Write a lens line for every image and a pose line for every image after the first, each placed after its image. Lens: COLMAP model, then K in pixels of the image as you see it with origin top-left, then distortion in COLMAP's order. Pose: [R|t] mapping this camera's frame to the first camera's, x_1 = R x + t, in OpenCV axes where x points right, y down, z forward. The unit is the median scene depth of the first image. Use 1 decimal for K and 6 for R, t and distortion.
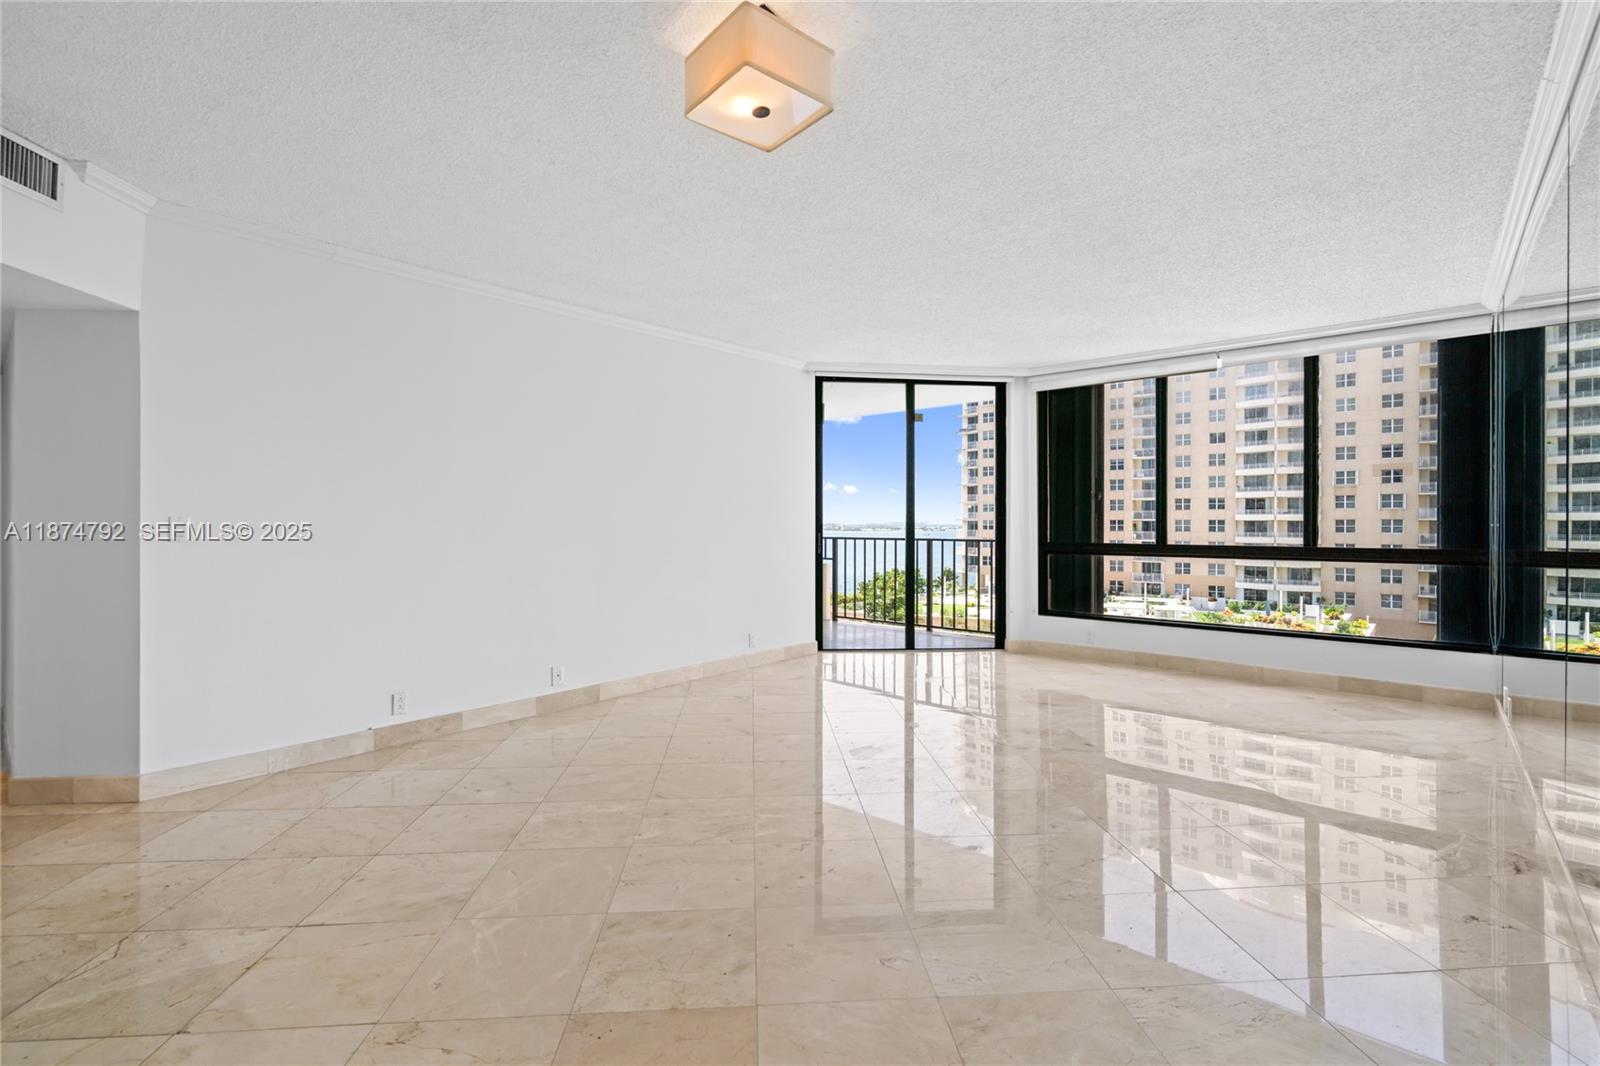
lens RADIAL K [[724.1, 0, 804.7], [0, 724.1, 529.2], [0, 0, 1]] dist [0.000758, 0.000804]
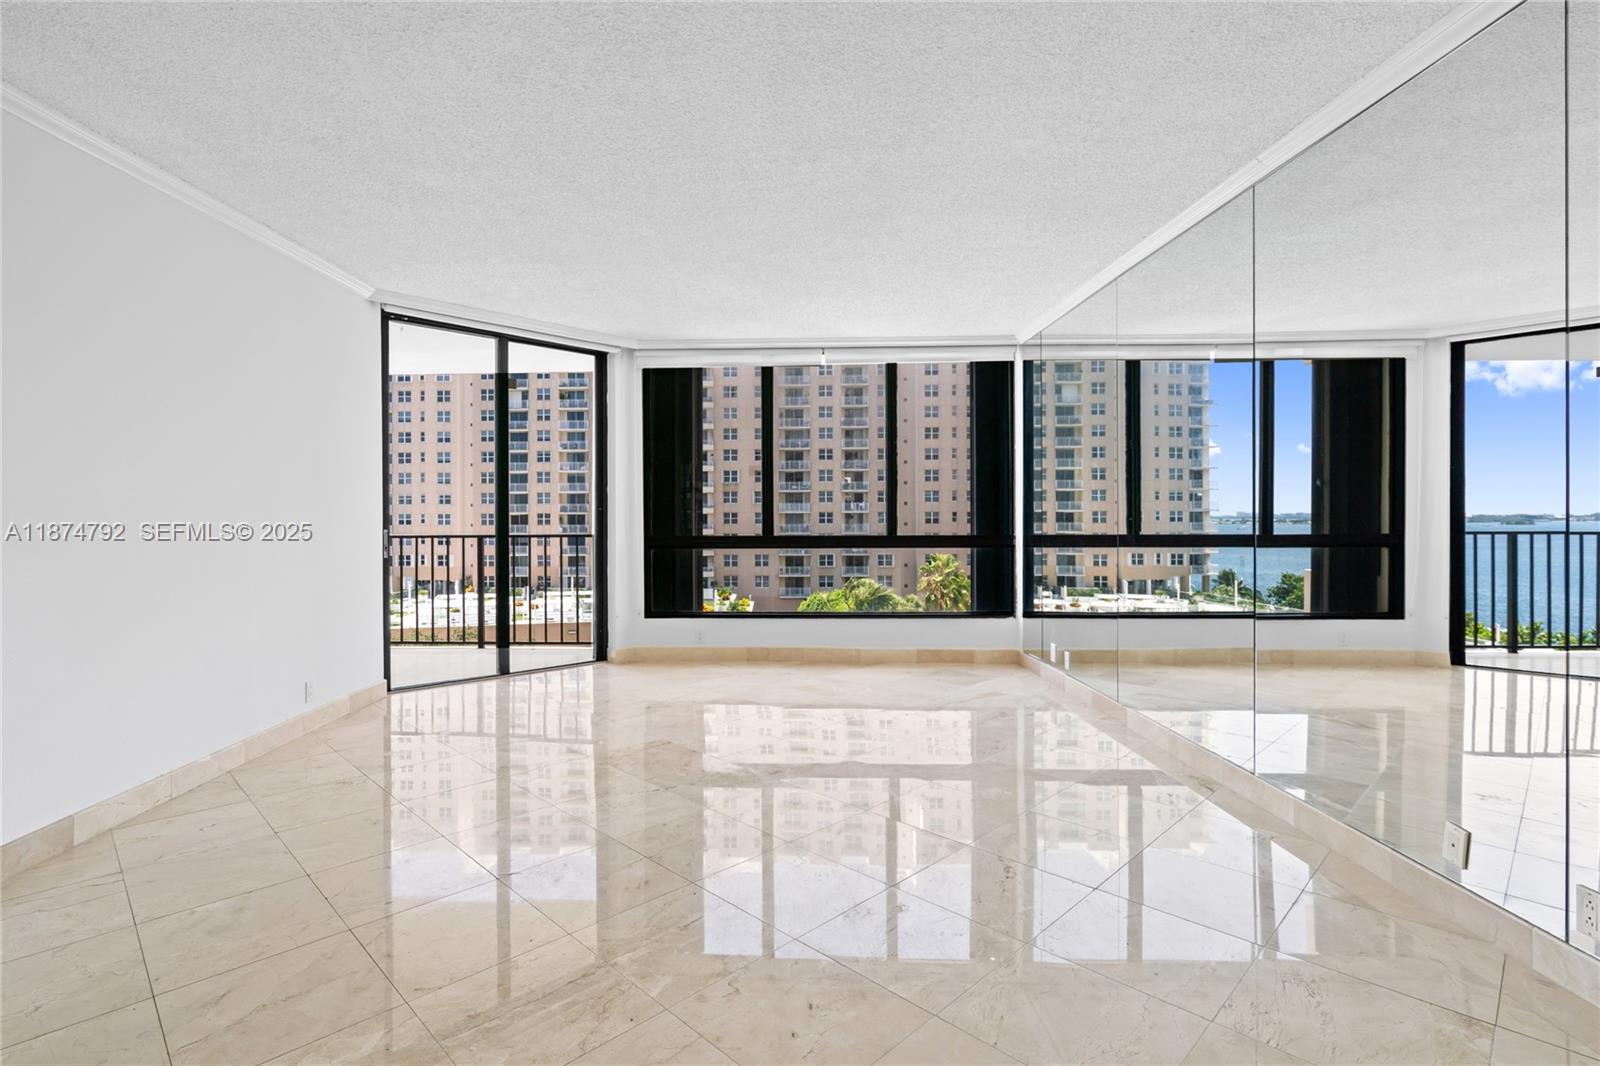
lens RADIAL K [[778.5, 0, 734.1], [0, 778.5, 534.2], [0, 0, 1]] dist [0.002397, 0.001197]
pose [[0.786716, -0.018084, 0.617050, -0.178929], [0.009540, 0.999808, 0.017138, -0.001003], [-0.617241, -0.007597, 0.786737, 0.167627]]
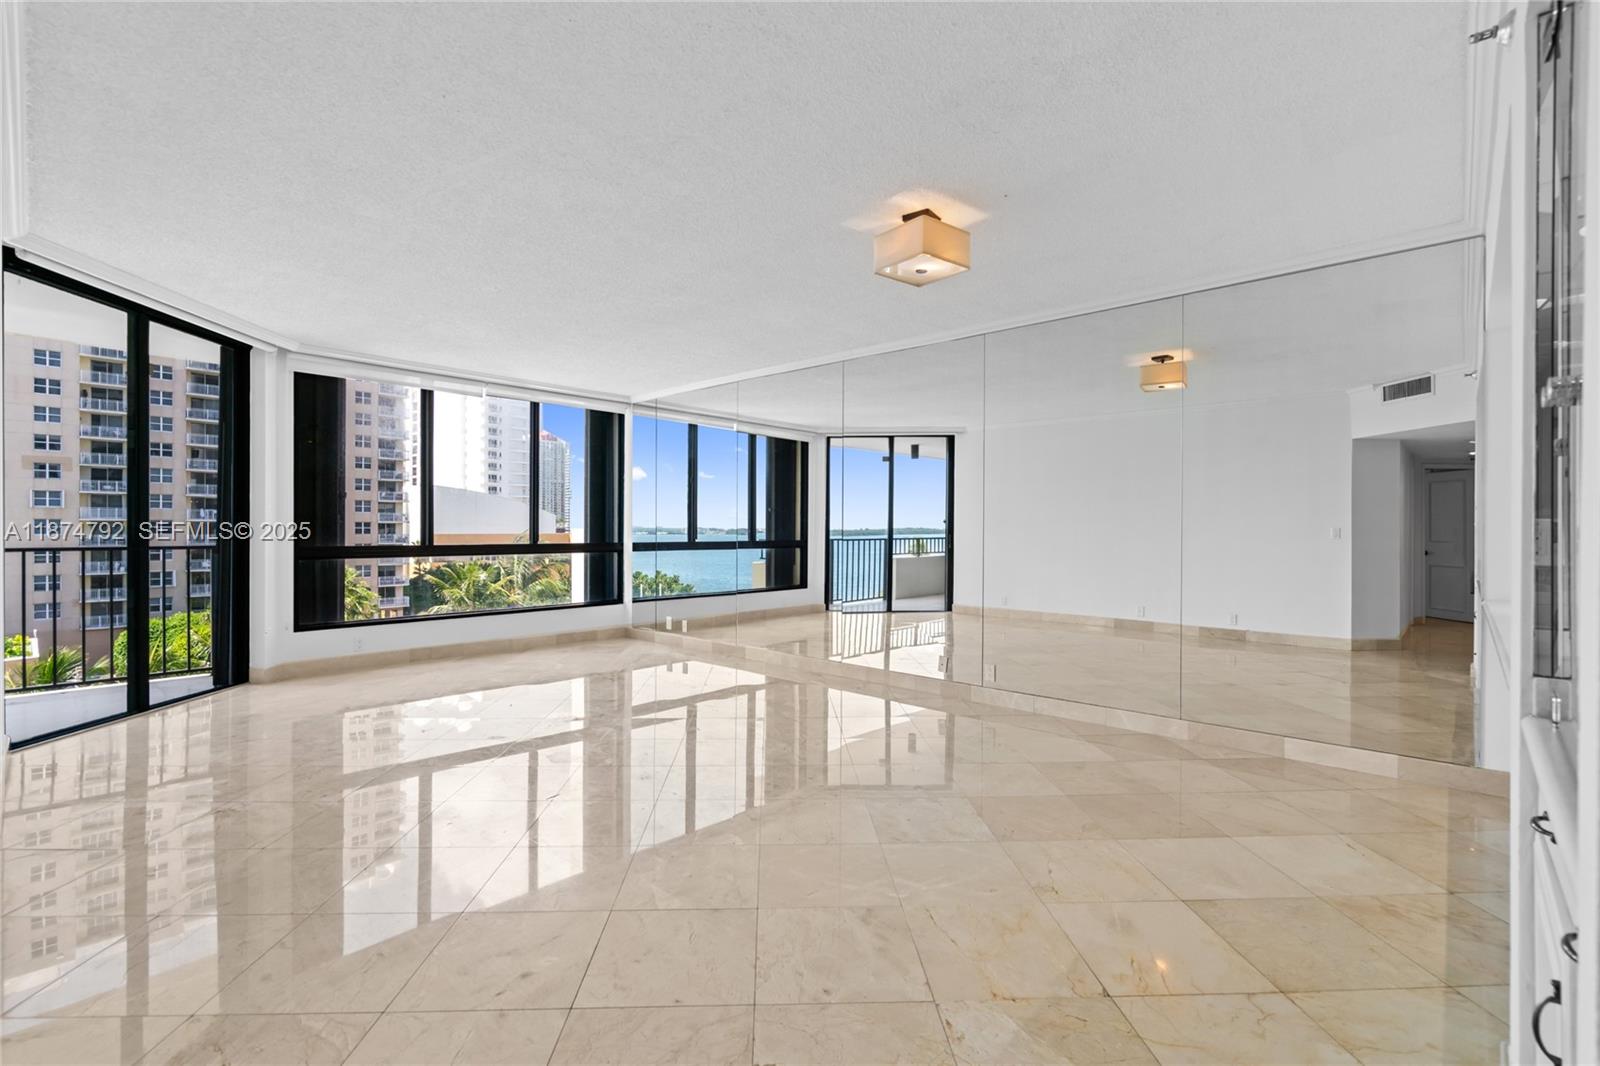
lens RADIAL K [[724.1, 0, 804.7], [0, 724.1, 529.2], [0, 0, 1]] dist [0.000758, 0.000804]
pose [[0.030869, -0.001459, 0.999522, -0.499991], [0.001947, 0.999997, 0.001400, -0.003429], [-0.999522, 0.001903, 0.030872, 0.359417]]
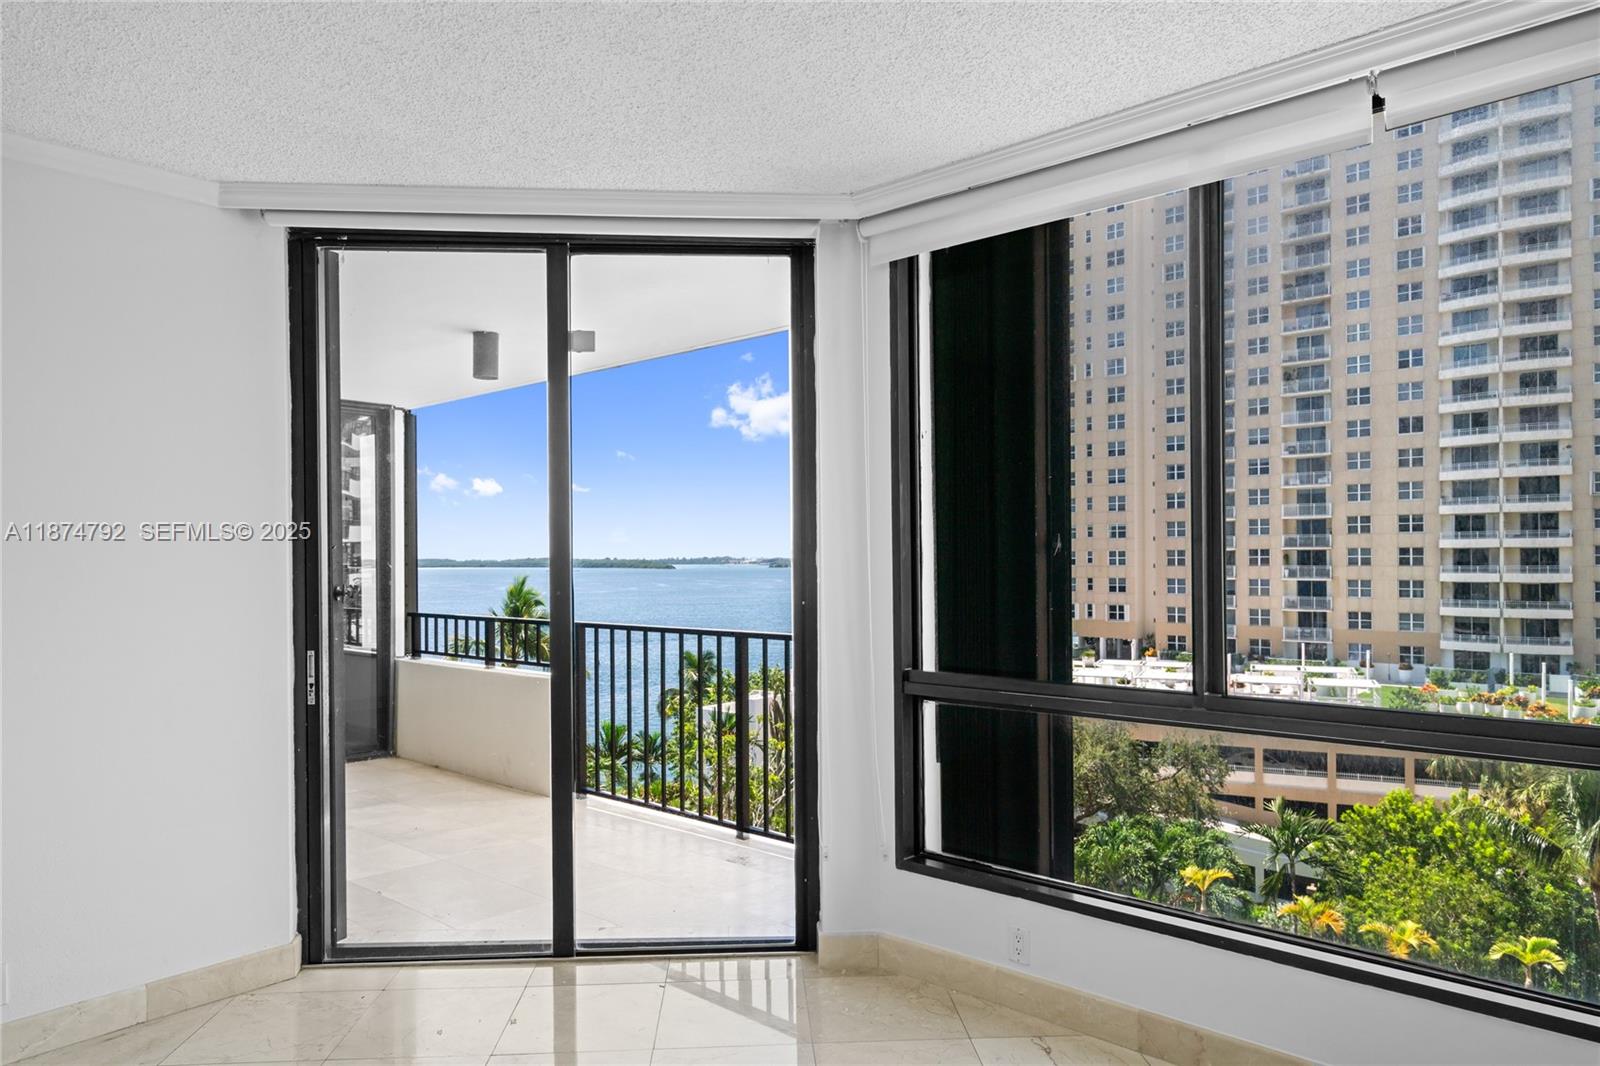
lens RADIAL K [[1015.6, 0, 793.3], [0, 1015.6, 564.1], [0, 0, 1]] dist [0.007288, 0.002472]
pose [[0.999532, -0.010030, -0.028910, 0.277942], [0.010041, 0.999950, 0.000241, -0.035526], [0.028907, -0.000532, 0.999582, 0.467600]]
